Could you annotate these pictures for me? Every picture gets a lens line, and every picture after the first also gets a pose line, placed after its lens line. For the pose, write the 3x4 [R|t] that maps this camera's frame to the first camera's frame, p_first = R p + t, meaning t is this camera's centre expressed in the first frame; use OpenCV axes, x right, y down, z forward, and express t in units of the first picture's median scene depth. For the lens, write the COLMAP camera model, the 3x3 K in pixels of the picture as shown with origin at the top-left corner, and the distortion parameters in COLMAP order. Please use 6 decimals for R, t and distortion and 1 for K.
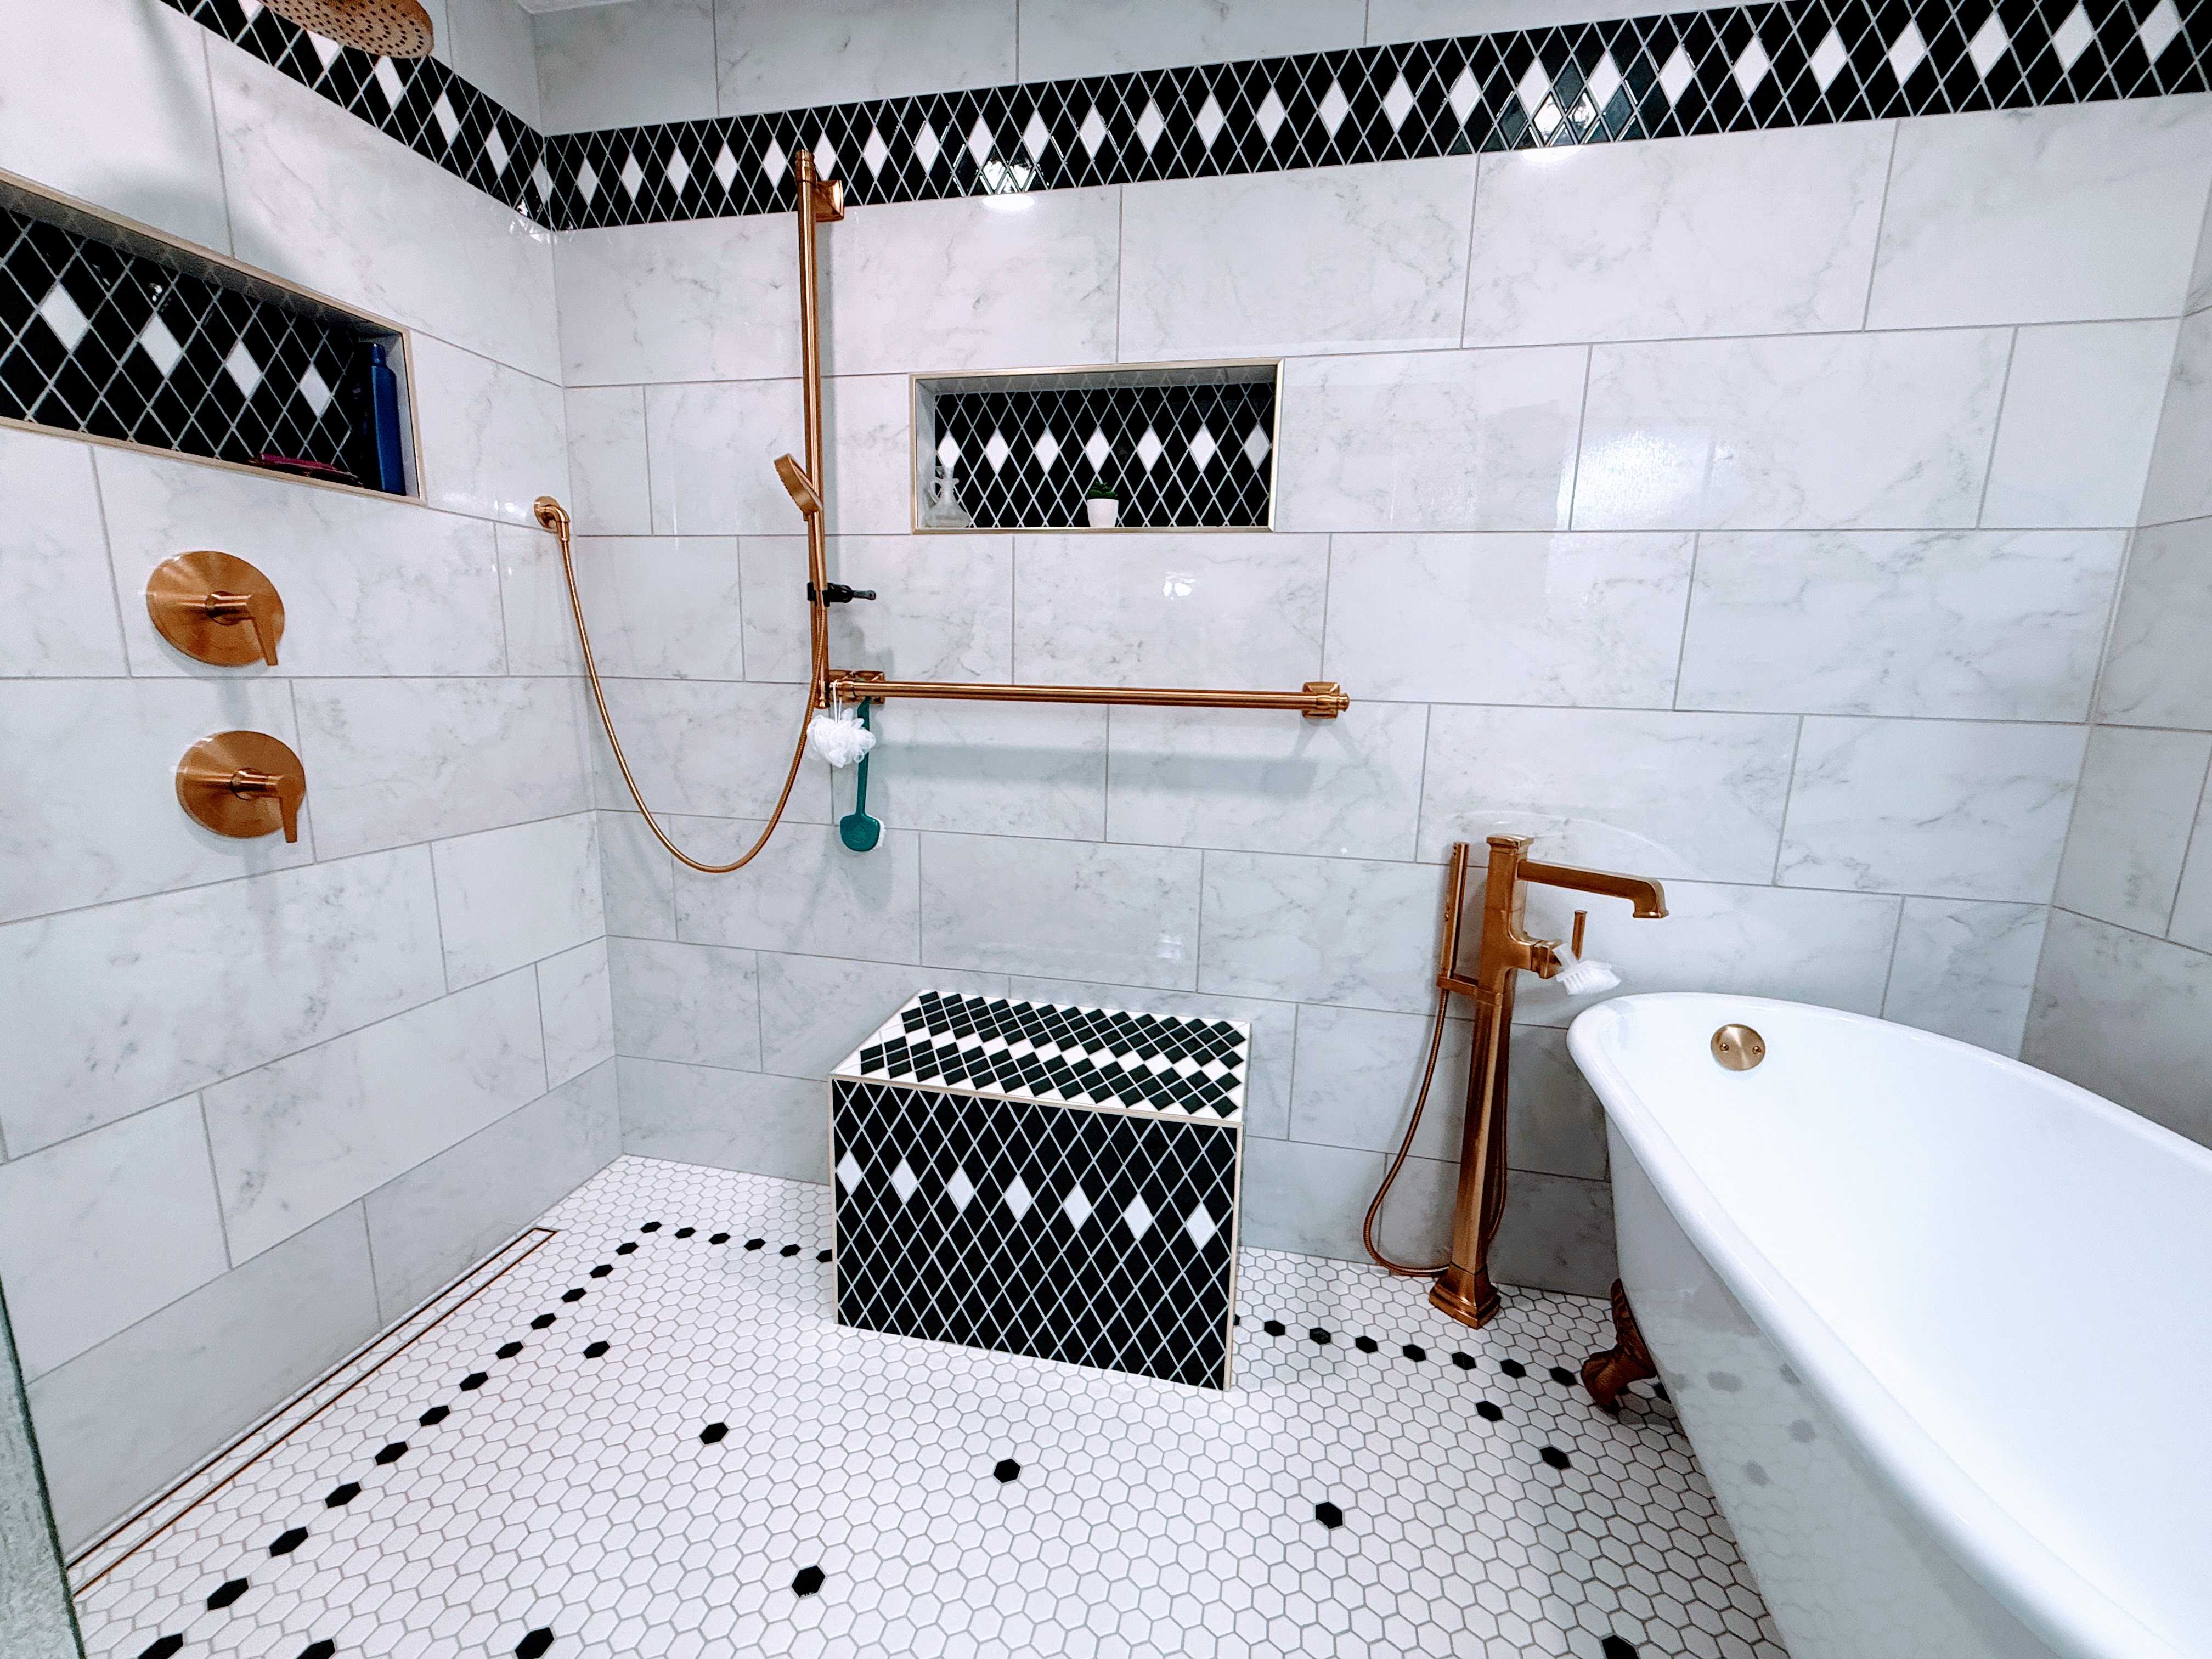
lens RADIAL K [[883.8, 0, 1100.0], [0, 883.8, 828.1], [0, 0, 1]] dist [0.002818, 0.000062]
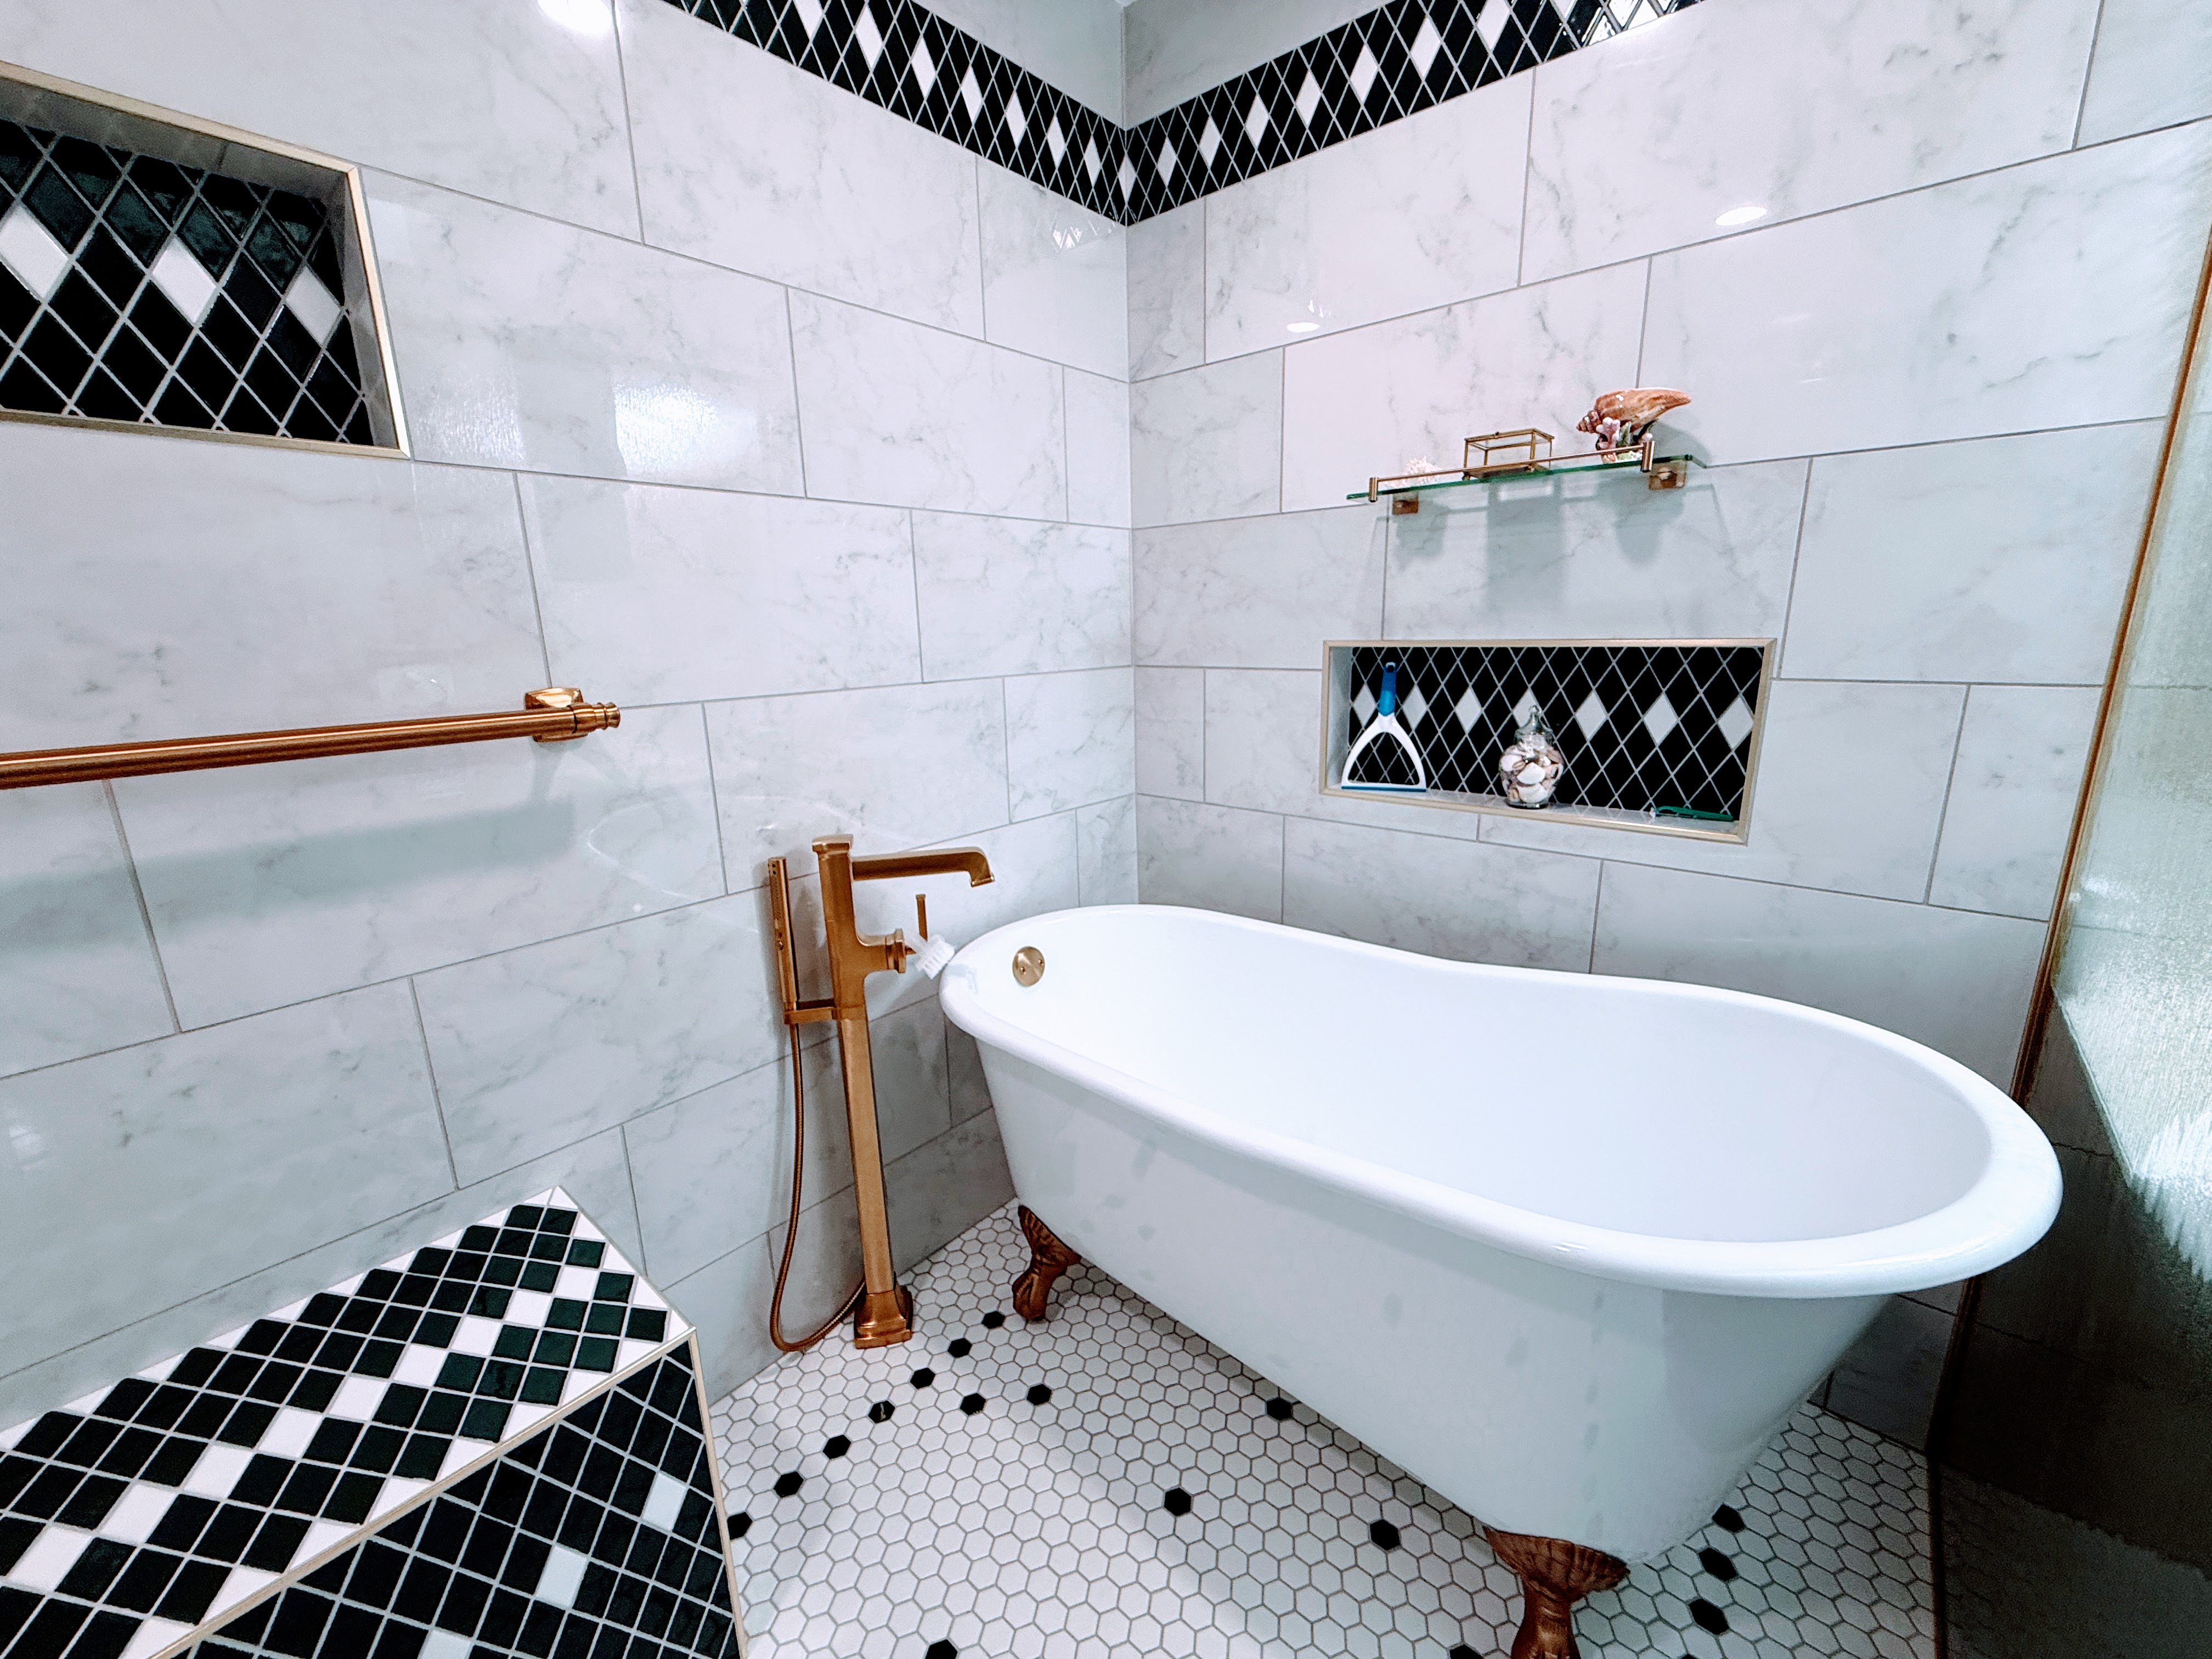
lens RADIAL K [[885.7, 0, 1106.0], [0, 885.7, 829.5], [0, 0, 1]] dist [0.000479, -0.000206]
pose [[0.484424, -0.237118, 0.842086, -0.161880], [0.190856, 0.968026, 0.162787, -0.093213], [-0.853761, 0.081859, 0.514190, 0.290188]]
